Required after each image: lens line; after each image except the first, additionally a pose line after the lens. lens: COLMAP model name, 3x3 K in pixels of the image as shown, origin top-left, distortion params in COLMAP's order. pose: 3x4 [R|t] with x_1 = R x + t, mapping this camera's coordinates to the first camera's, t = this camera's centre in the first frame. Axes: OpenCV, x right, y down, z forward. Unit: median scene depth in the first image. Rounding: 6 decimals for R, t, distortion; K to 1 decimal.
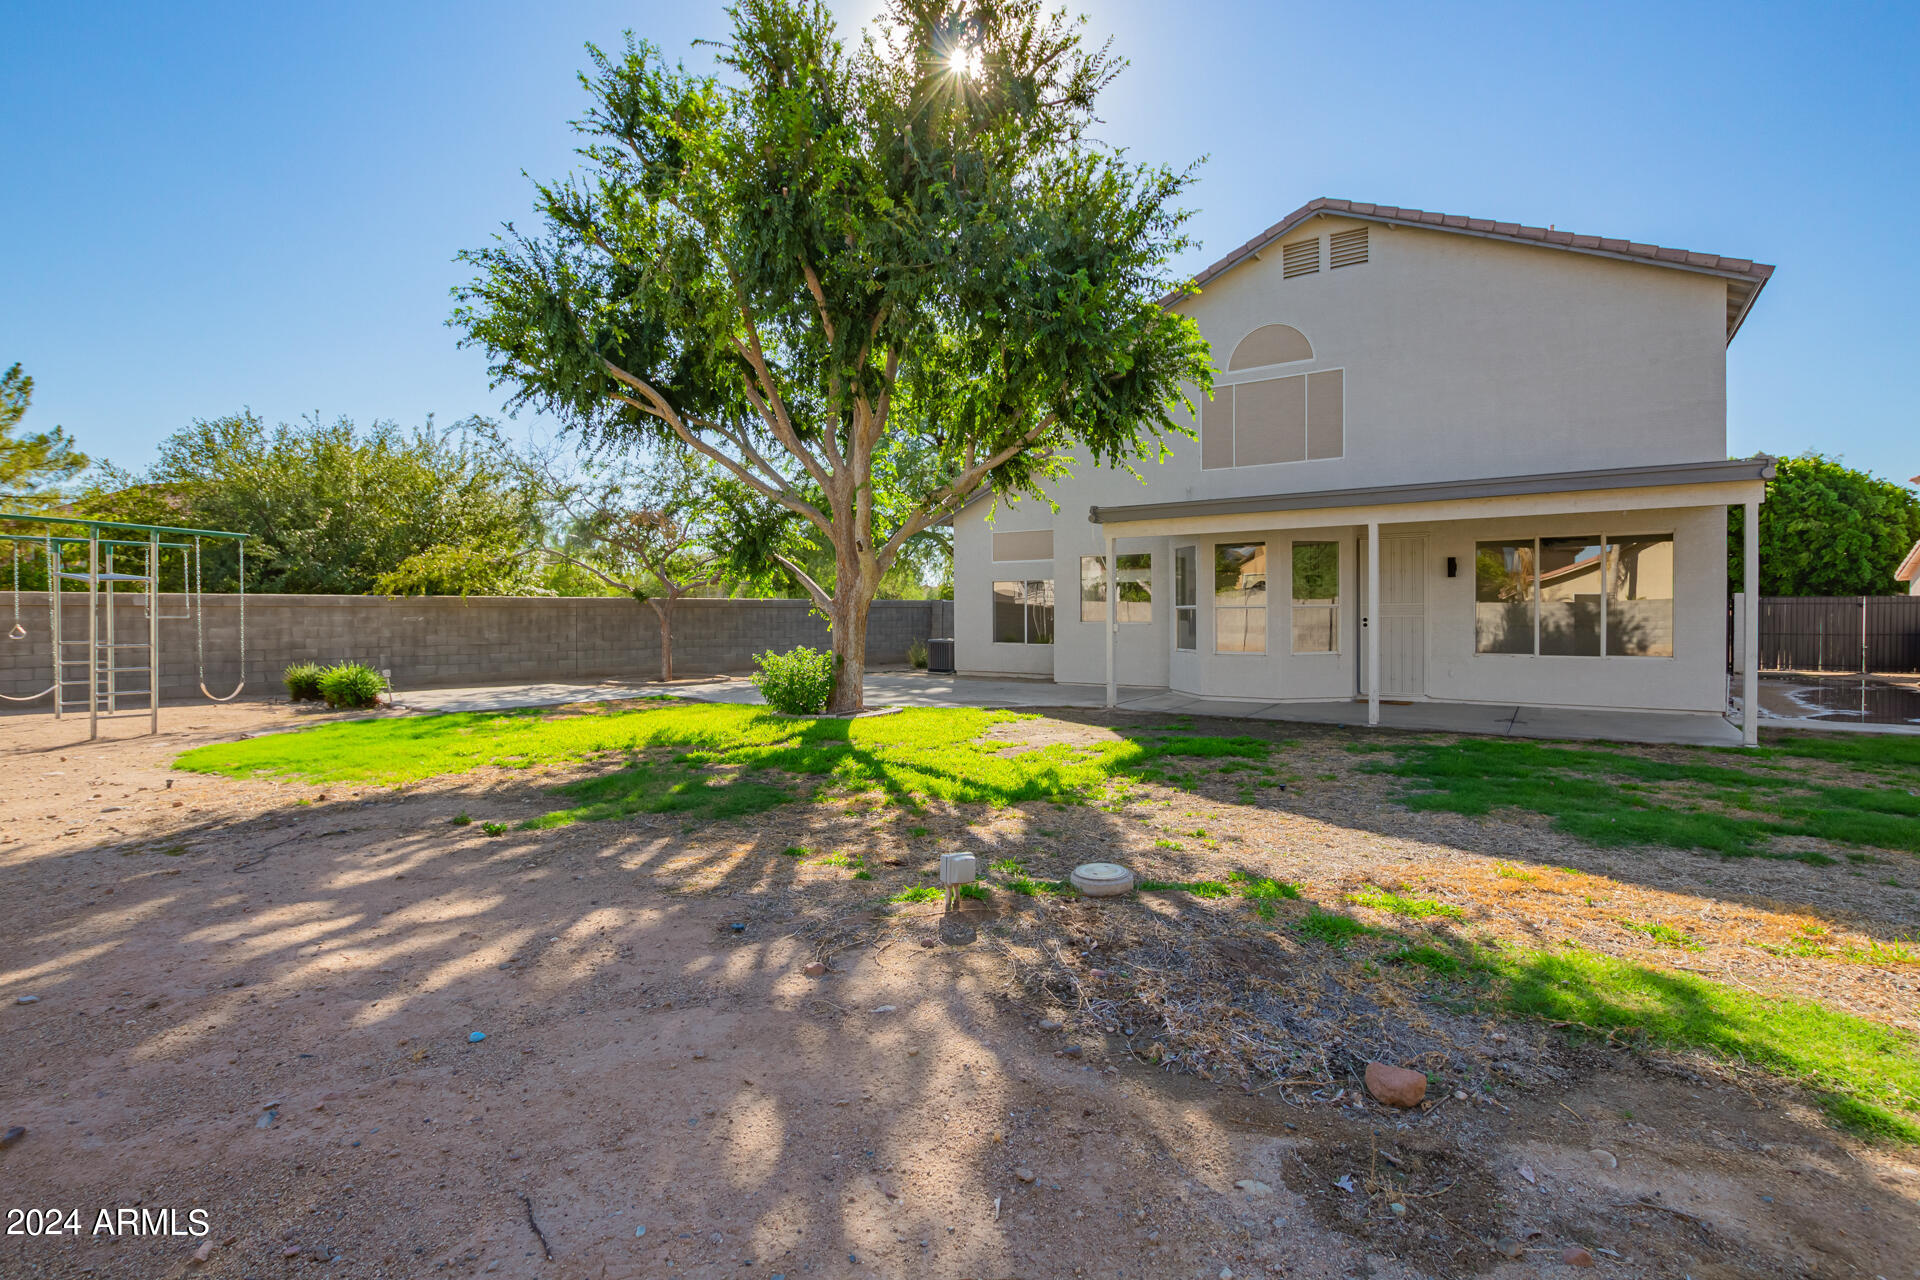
lens RADIAL K [[910.5, 0, 957.0], [0, 910.5, 626.2], [0, 0, 1]] dist [-0.036180, 0.006789]
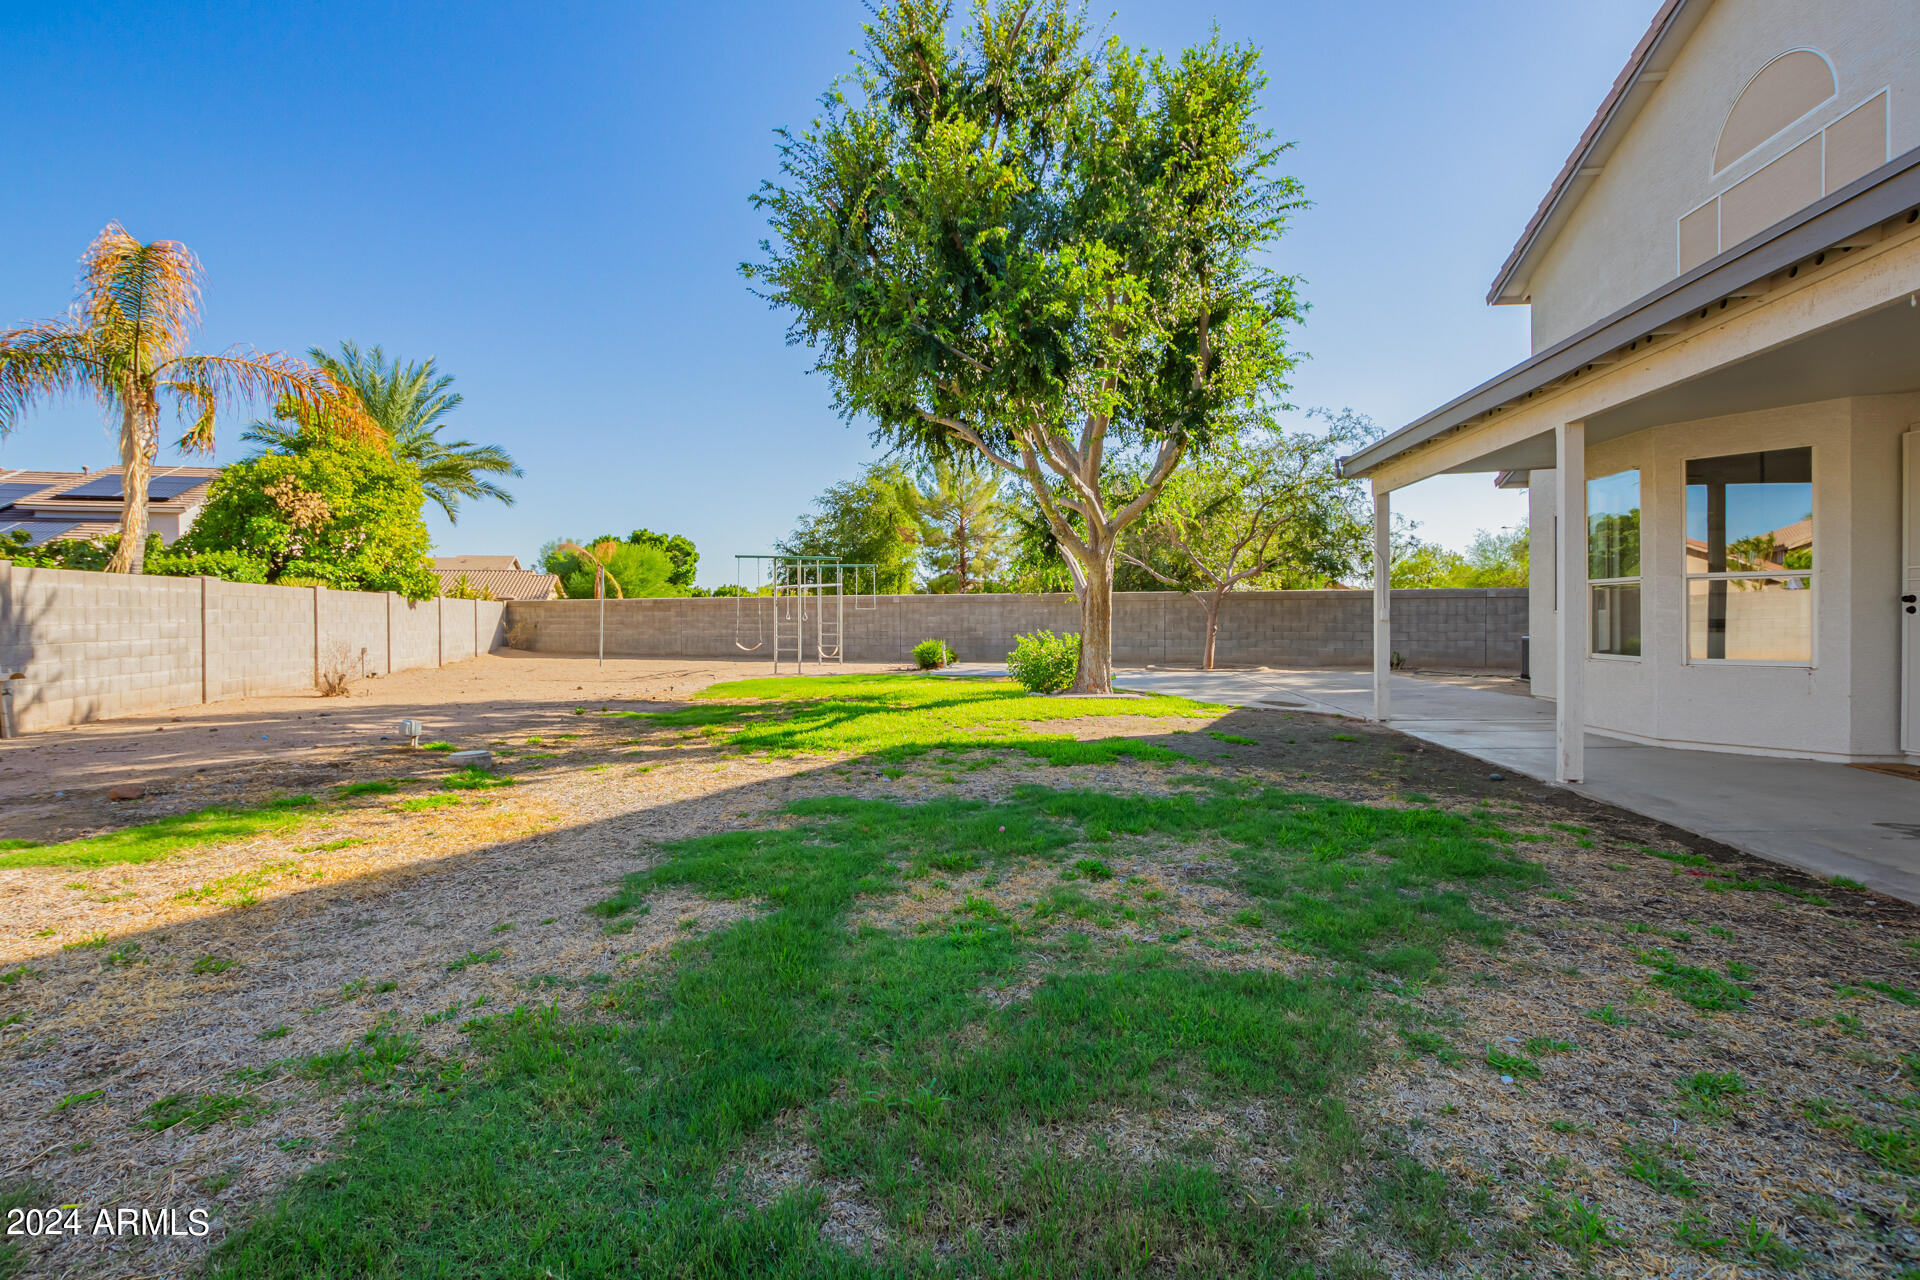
lens RADIAL K [[900.4, 0, 962.8], [0, 900.4, 622.1], [0, 0, 1]] dist [-0.002746, -0.000332]
pose [[0.490018, 0.006047, -0.871692, 0.534567], [-0.009597, 0.999953, 0.001541, 0.008236], [0.871660, 0.007610, 0.490053, 0.273130]]
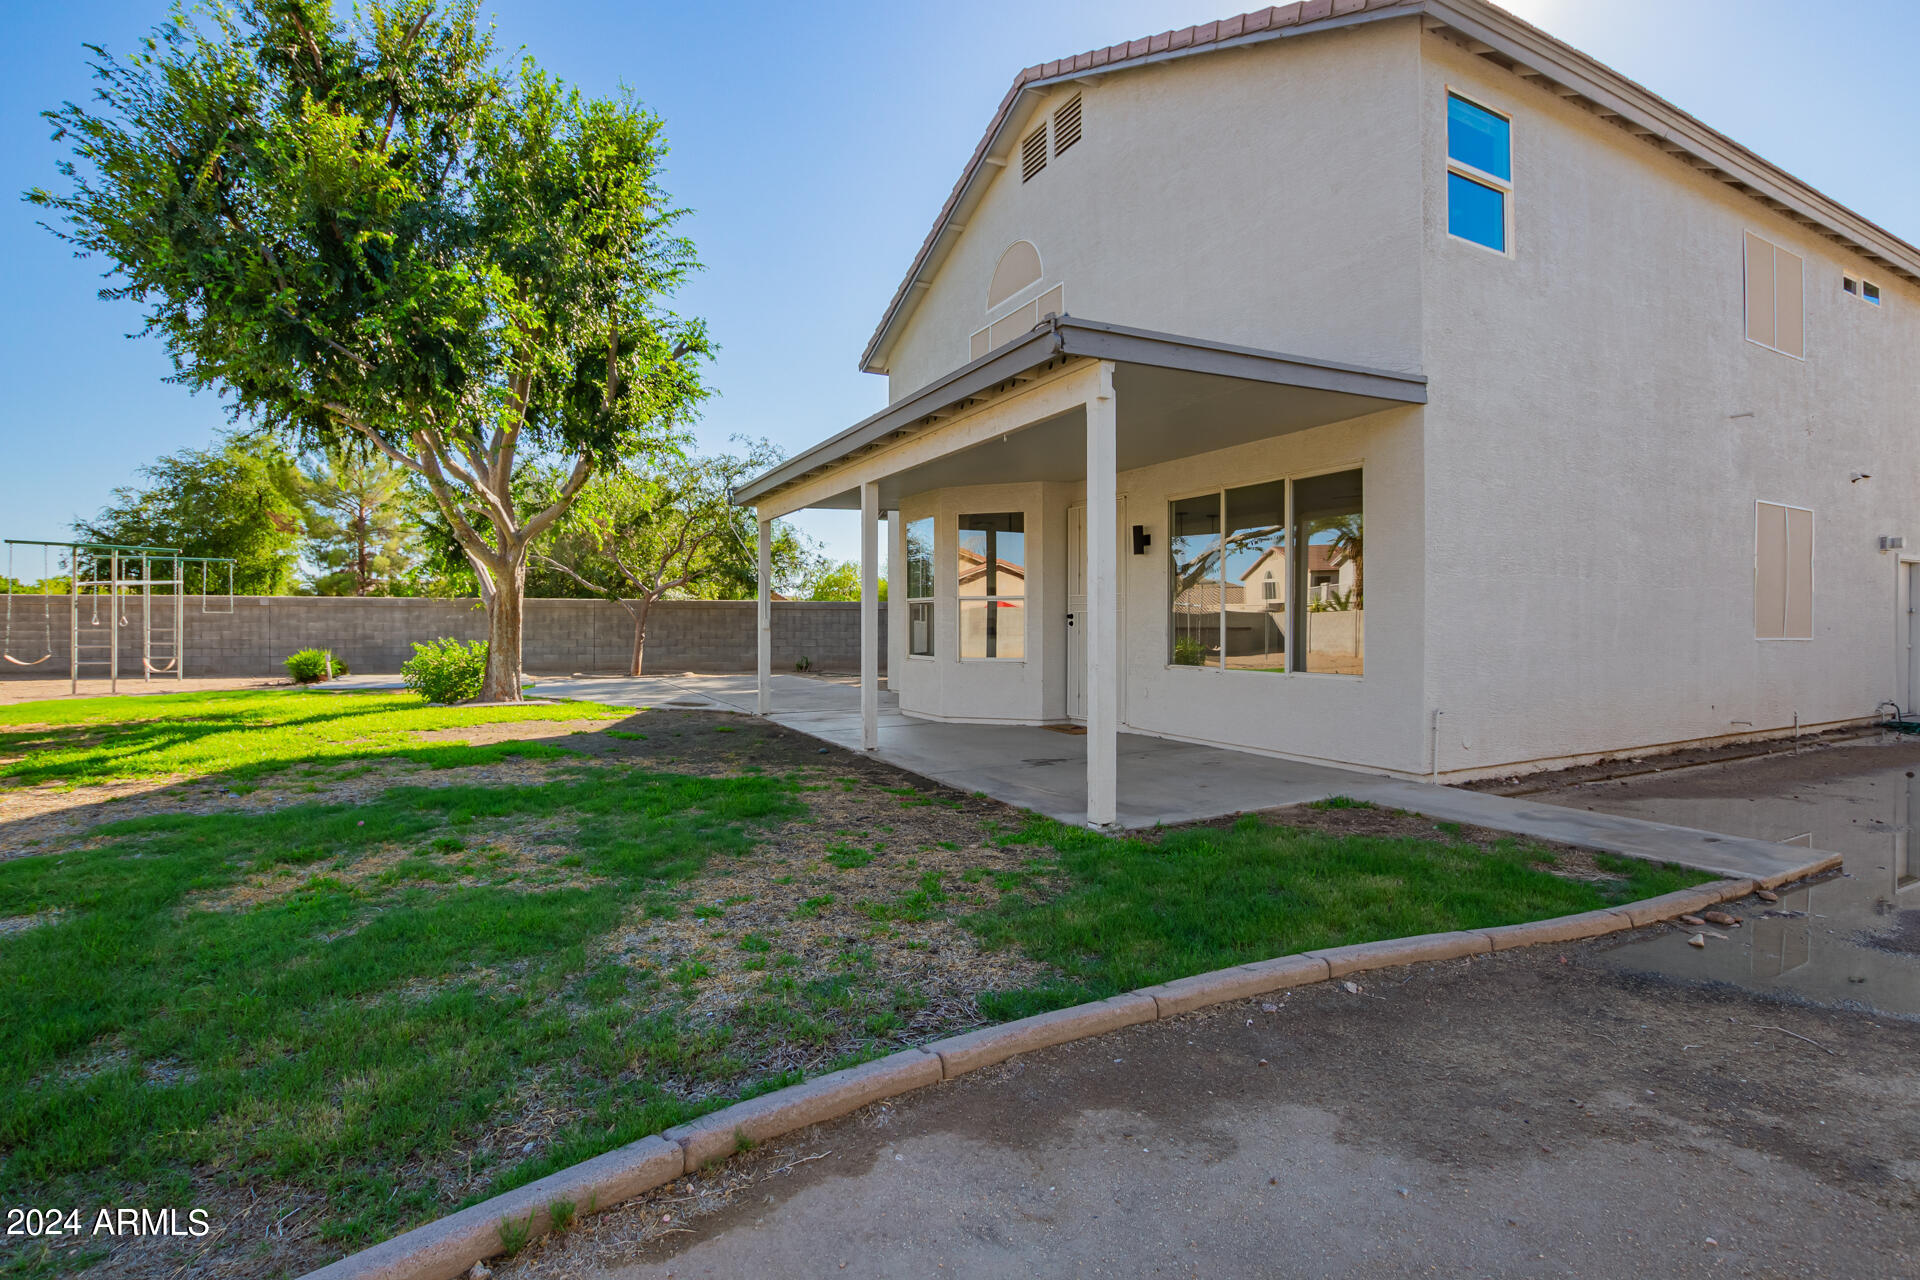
lens RADIAL K [[910.5, 0, 957.0], [0, 910.5, 626.2], [0, 0, 1]] dist [-0.036180, 0.006789]
pose [[0.888264, 0.006668, -0.459285, 0.608317], [-0.012000, 0.999890, -0.008693, 0.007505], [0.459176, 0.013233, 0.888247, 0.247271]]
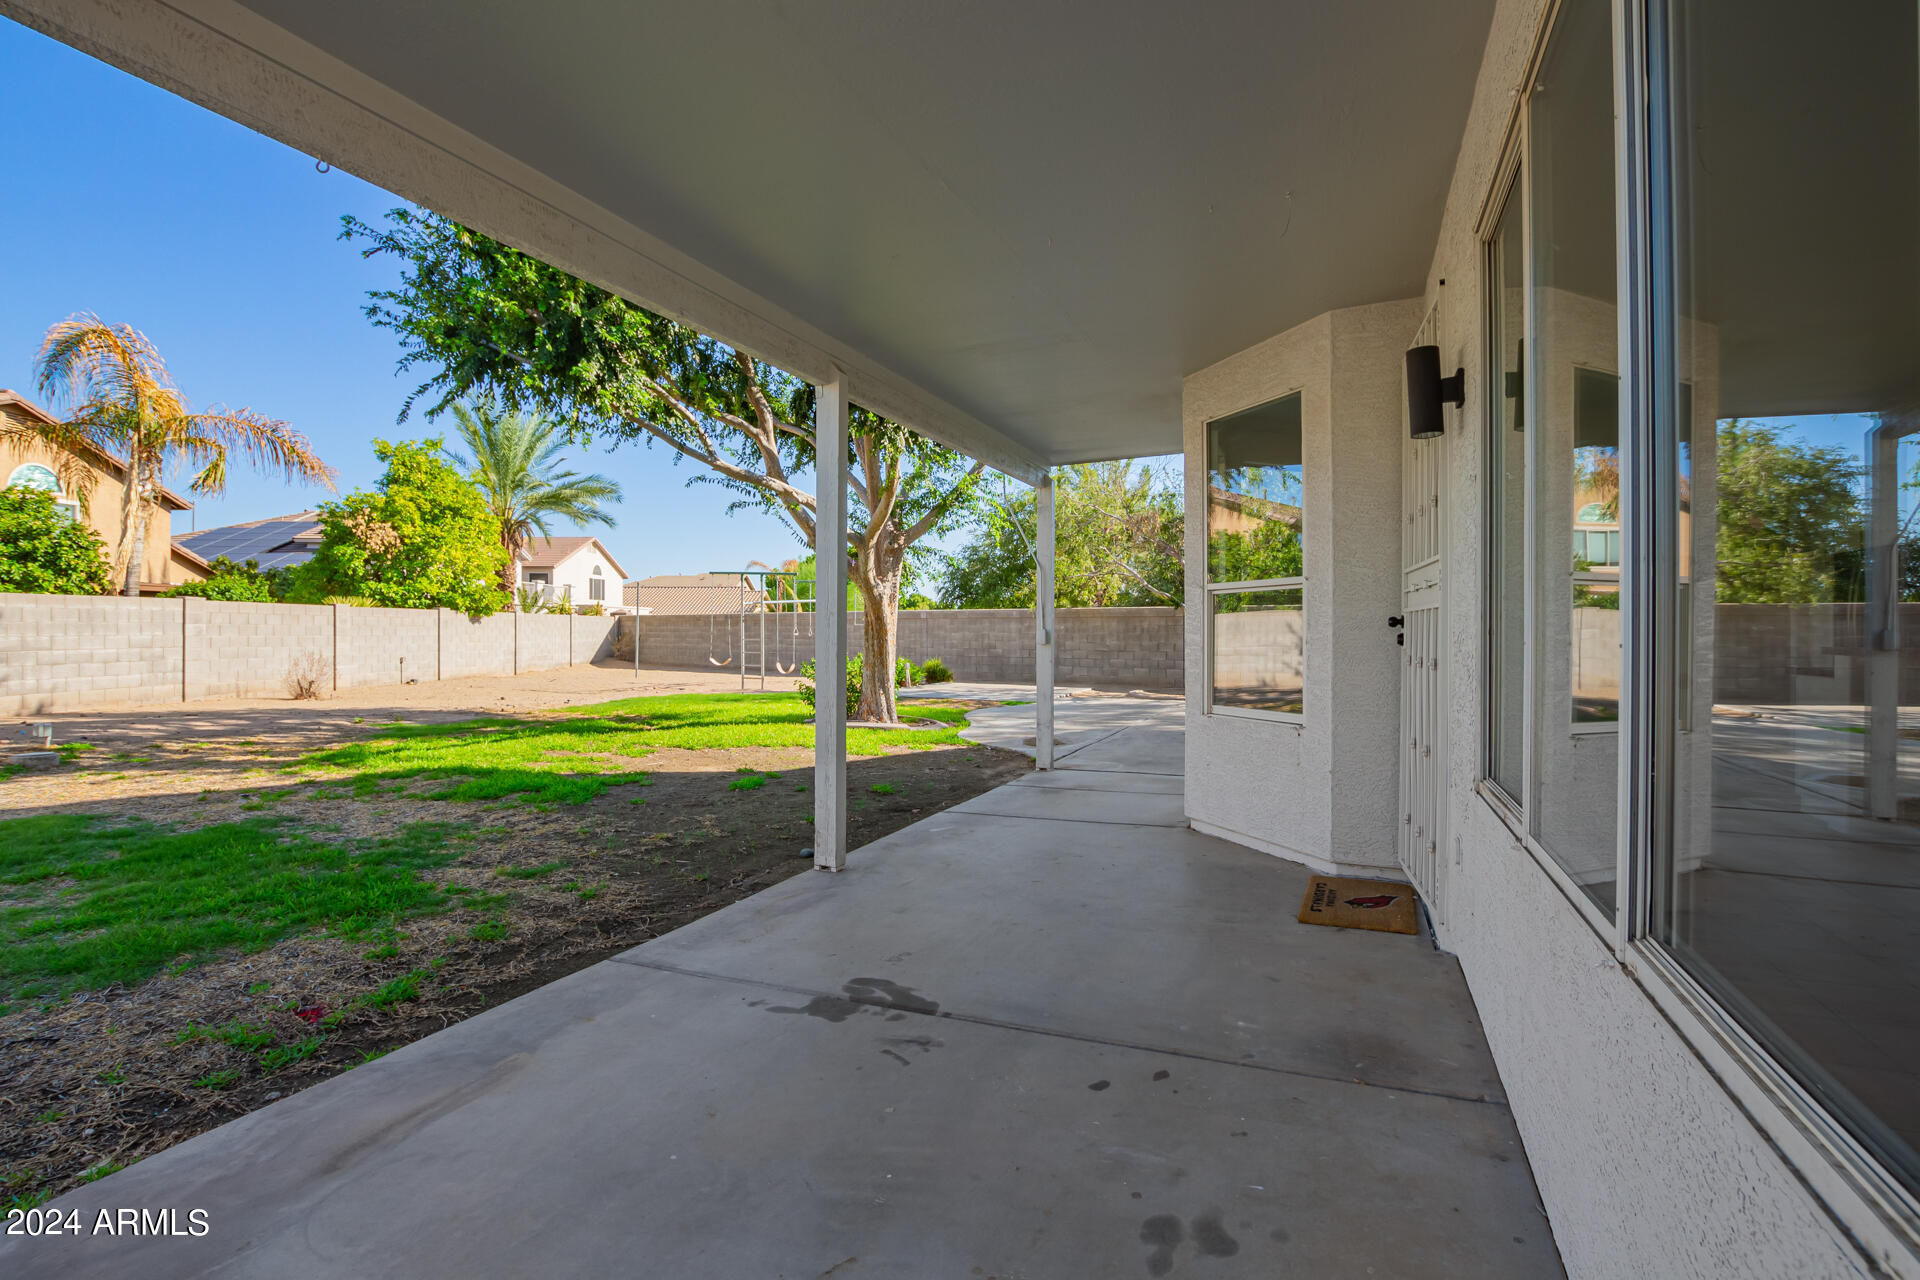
lens RADIAL K [[910.5, 0, 957.0], [0, 910.5, 626.2], [0, 0, 1]] dist [-0.036180, 0.006789]
pose [[0.218736, -0.001899, -0.975782, 0.610607], [-0.016163, 0.999854, -0.005569, -0.000678], [0.975650, 0.016990, 0.218673, 0.650334]]
